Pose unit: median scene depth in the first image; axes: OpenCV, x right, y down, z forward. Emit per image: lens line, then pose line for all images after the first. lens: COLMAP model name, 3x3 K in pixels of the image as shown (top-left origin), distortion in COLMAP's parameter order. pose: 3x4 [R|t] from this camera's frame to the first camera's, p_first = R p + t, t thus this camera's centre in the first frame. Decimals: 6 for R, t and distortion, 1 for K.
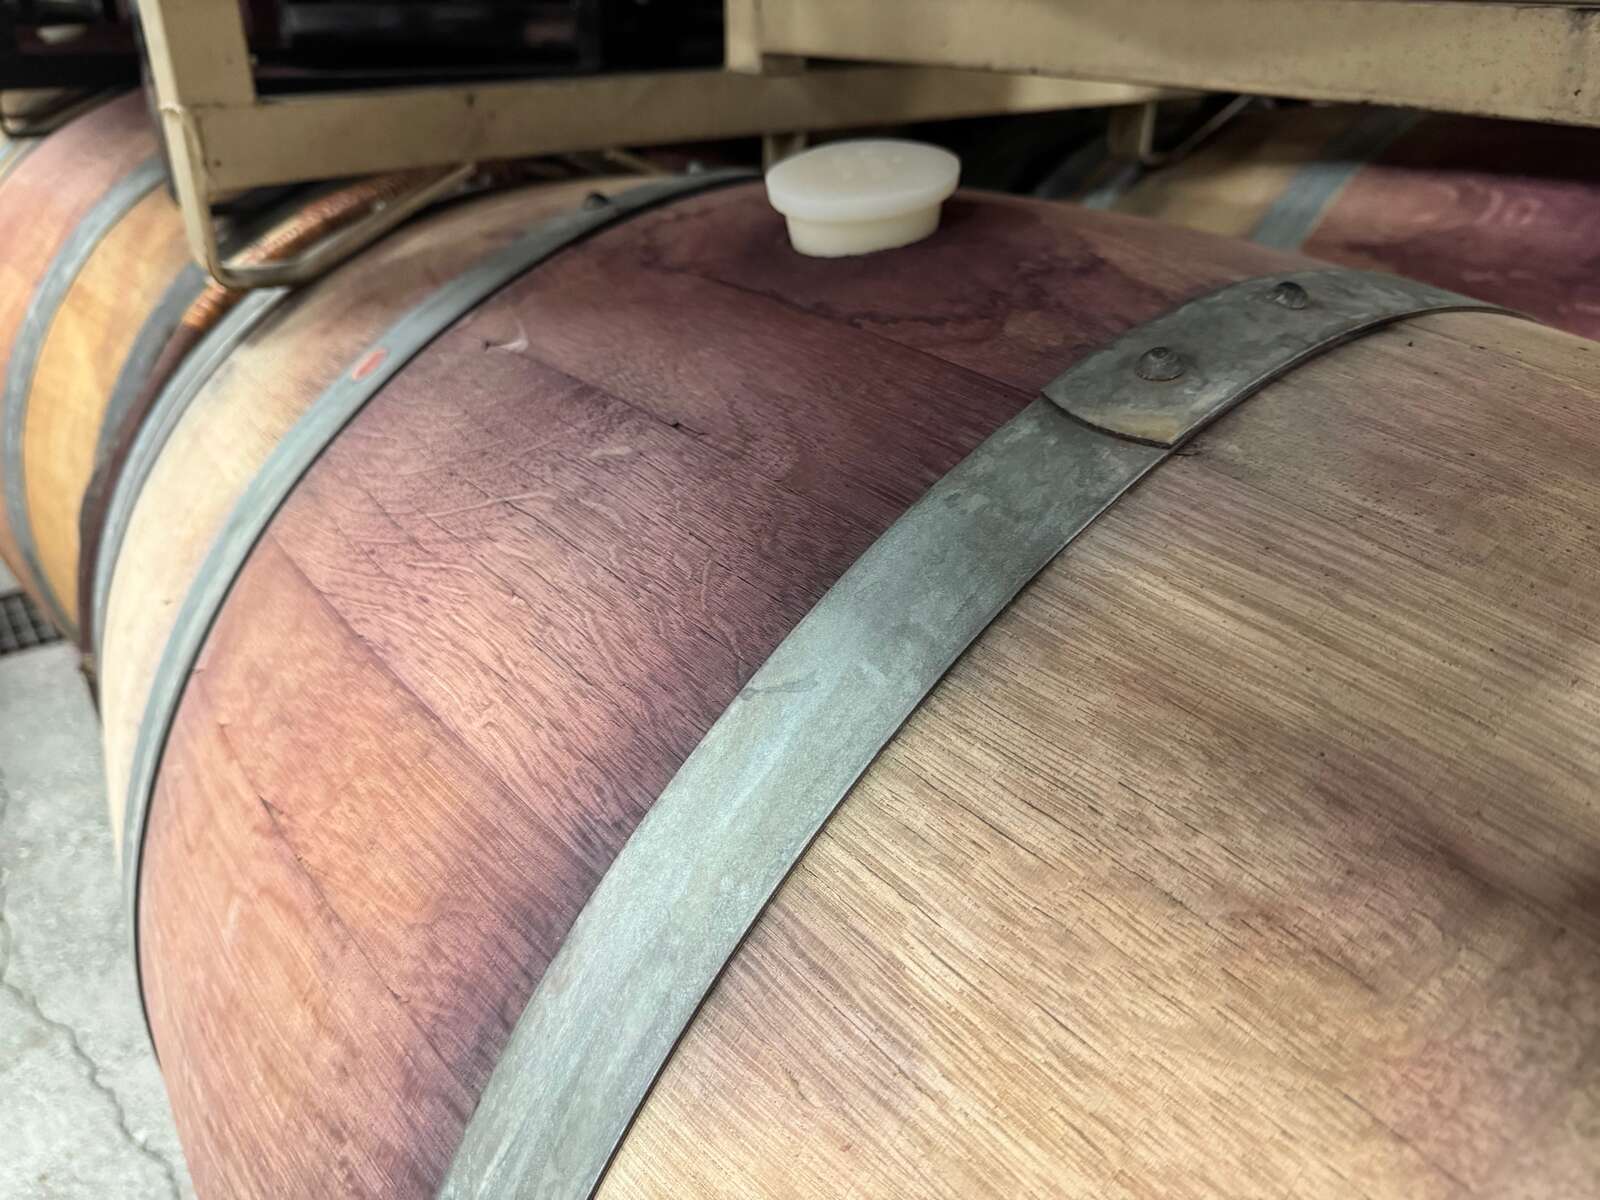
lens RADIAL K [[1131.0, 0, 800.1], [0, 1131.0, 597.4], [0, 0, 1]] dist [0.082260, -0.104341]
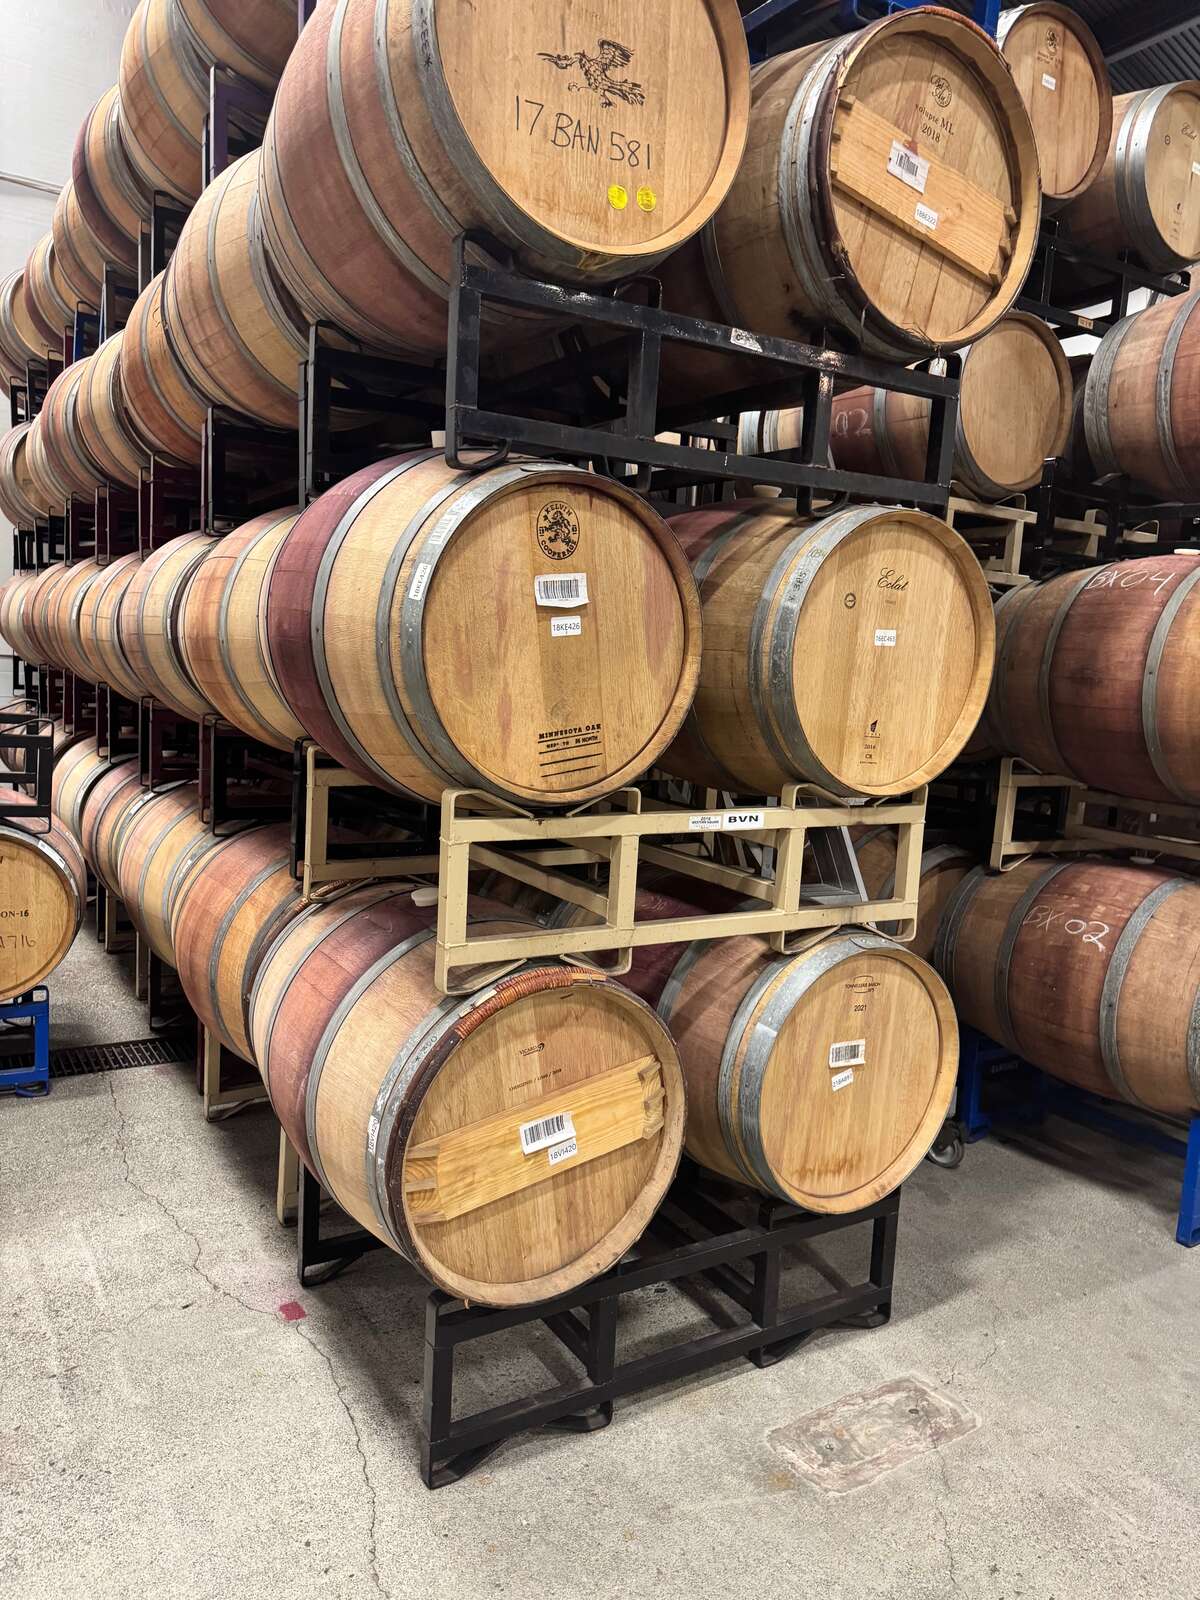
lens RADIAL K [[1131.0, 0, 598.1], [0, 1131.0, 805.5], [0, 0, 1]] dist [0.082260, -0.104341]
pose [[0.991011, 0.062155, -0.118467, 0.748152], [-0.099662, 0.933737, -0.343807, 0.530981], [0.089247, 0.352523, 0.931538, -2.133647]]
